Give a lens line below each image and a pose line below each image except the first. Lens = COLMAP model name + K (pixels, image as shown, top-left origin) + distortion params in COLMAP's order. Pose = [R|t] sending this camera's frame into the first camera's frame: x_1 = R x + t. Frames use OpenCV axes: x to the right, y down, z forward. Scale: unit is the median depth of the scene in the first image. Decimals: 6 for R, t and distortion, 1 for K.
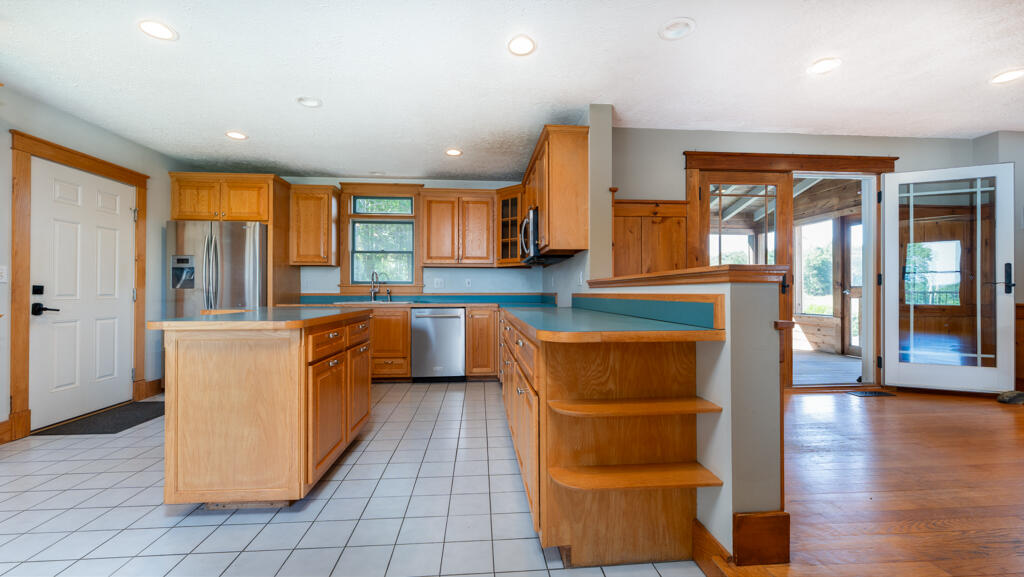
lens RADIAL K [[408.0, 0, 510.8], [0, 408.0, 288.1], [0, 0, 1]] dist [0.002941, 0.000322]
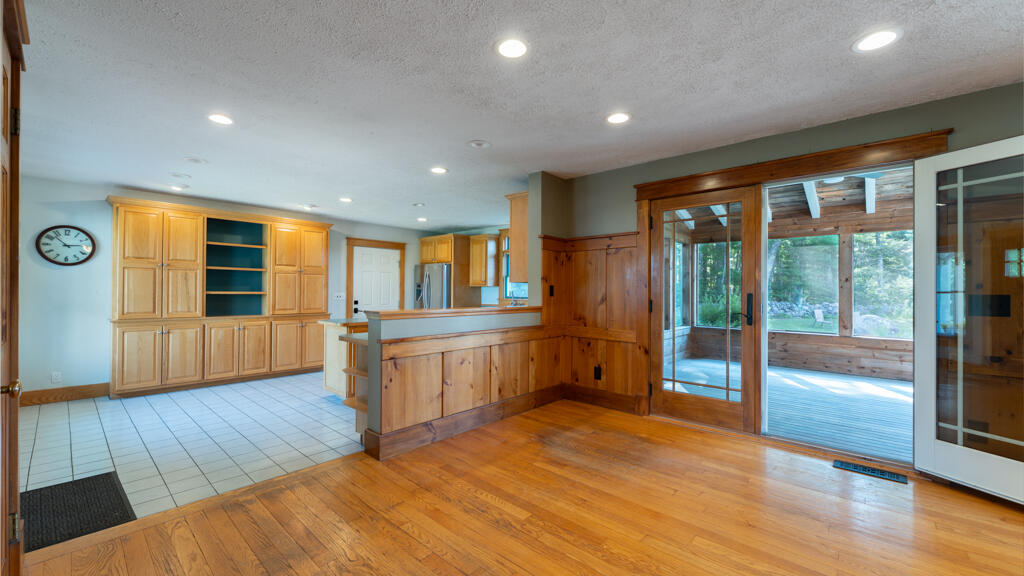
lens RADIAL K [[407.7, 0, 515.5], [0, 407.7, 288.2], [0, 0, 1]] dist [0.004722, 0.000386]
pose [[0.686793, 0.001239, -0.726852, 0.742796], [-0.001125, 0.999999, 0.000641, -0.050320], [0.726852, 0.000377, 0.686794, 0.033773]]
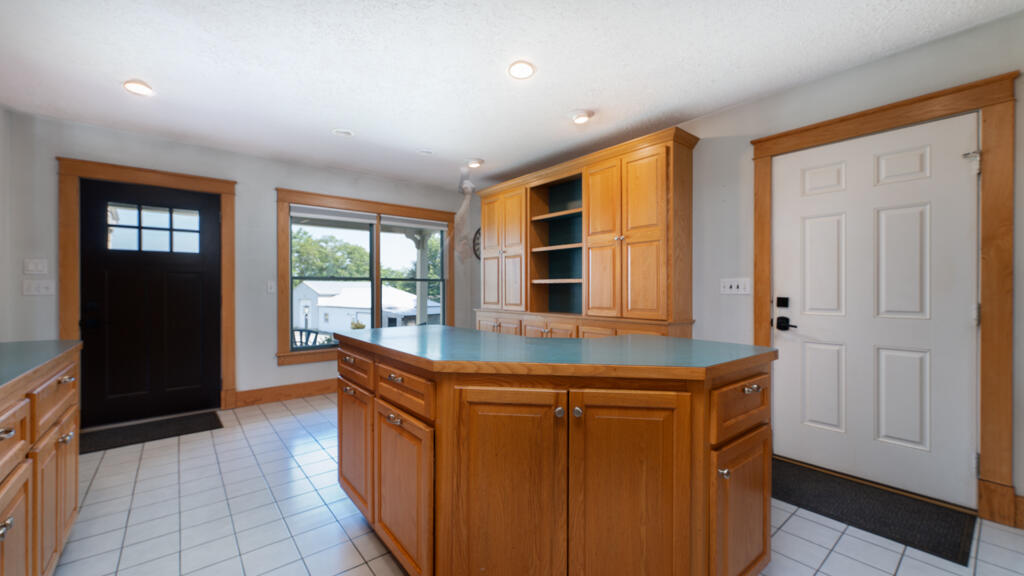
lens RADIAL K [[407.7, 0, 496.0], [0, 407.7, 288.8], [0, 0, 1]] dist [0.004722, 0.000386]
pose [[-0.833265, -0.003817, -0.552861, -0.086409], [0.004863, 0.999887, -0.014232, -0.009611], [0.552853, -0.014547, -0.833152, 0.876817]]
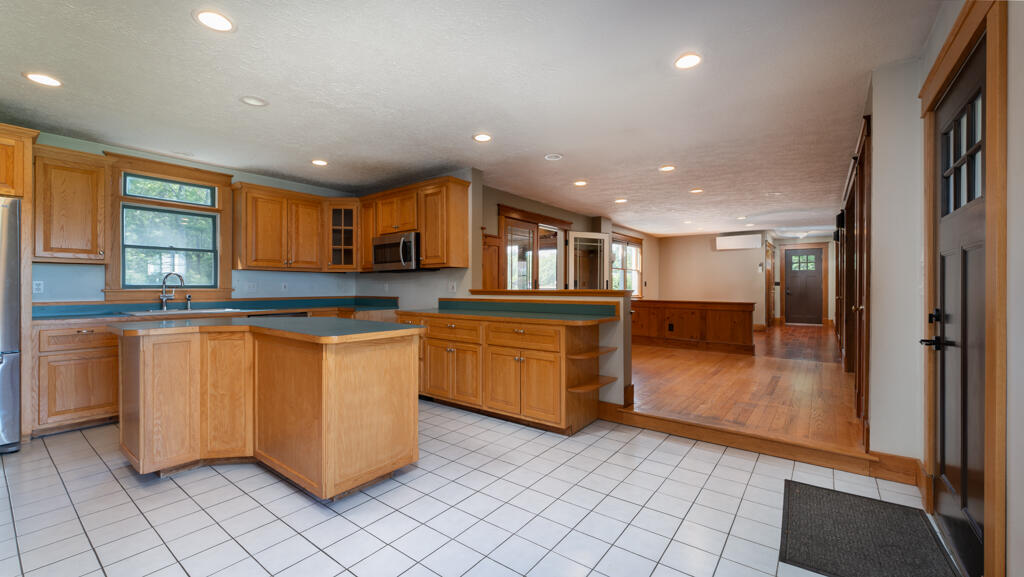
lens RADIAL K [[408.0, 0, 510.8], [0, 408.0, 288.4], [0, 0, 1]] dist [0.002941, 0.000322]
pose [[0.671344, -0.001384, 0.741145, -0.504472], [-0.006579, 0.999948, 0.007826, -0.022505], [-0.741117, -0.010130, 0.671300, -0.044068]]
